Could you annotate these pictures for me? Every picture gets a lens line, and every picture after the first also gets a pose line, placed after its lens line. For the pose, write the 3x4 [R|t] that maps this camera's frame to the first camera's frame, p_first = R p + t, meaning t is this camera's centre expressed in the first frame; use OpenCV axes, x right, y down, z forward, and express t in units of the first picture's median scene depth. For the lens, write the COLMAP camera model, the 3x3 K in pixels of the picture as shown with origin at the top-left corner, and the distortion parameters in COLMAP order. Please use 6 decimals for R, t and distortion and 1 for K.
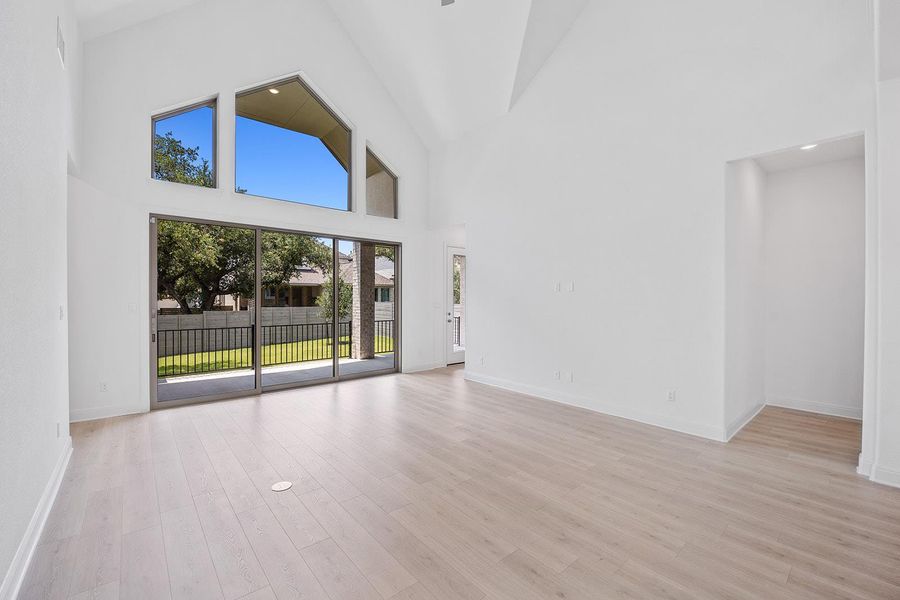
lens RADIAL K [[375.9, 0, 451.4], [0, 375.9, 297.0], [0, 0, 1]] dist [-0.001222, -0.000082]
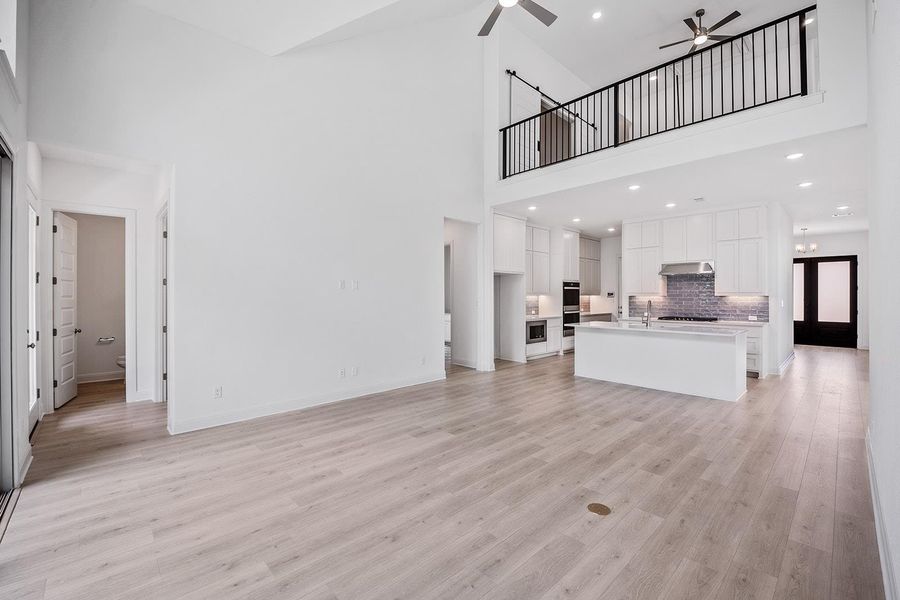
lens RADIAL K [[370.5, 0, 447.9], [0, 370.5, 294.7], [0, 0, 1]] dist [0.000081, -0.000184]
pose [[-0.021222, -0.007548, 0.999746, -0.958831], [0.005236, 0.999957, 0.007660, -0.012271], [-0.999761, 0.005397, -0.021182, 0.995886]]
